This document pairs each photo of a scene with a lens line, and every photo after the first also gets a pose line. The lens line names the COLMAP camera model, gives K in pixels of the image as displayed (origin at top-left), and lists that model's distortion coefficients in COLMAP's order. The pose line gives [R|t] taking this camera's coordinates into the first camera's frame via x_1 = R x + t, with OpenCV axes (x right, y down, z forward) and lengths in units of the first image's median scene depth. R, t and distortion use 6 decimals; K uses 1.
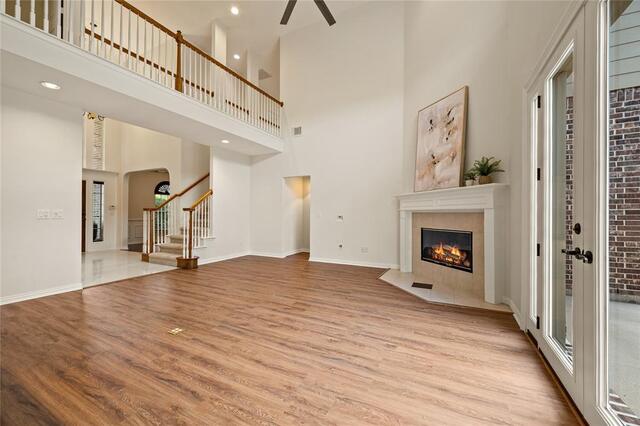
lens RADIAL K [[253.4, 0, 321.8], [0, 253.4, 210.6], [0, 0, 1]] dist [0.002582, -0.000611]
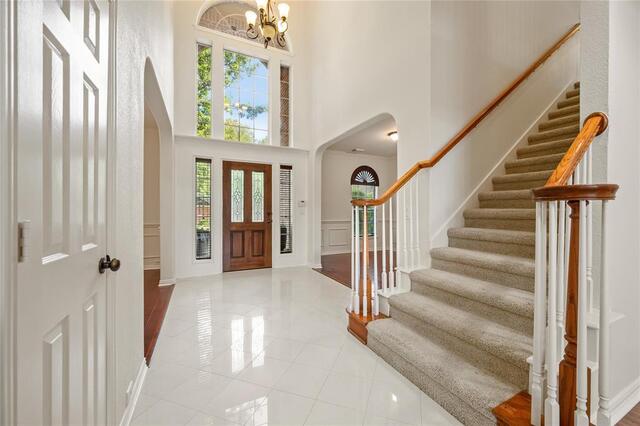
lens RADIAL K [[253.4, 0, 322.5], [0, 253.4, 210.6], [0, 0, 1]] dist [0.002582, -0.000611]
pose [[0.798791, -0.003037, -0.601601, -0.389472], [0.006955, 0.999967, 0.004186, 0.004581], [0.601569, -0.007528, 0.798786, 0.508697]]
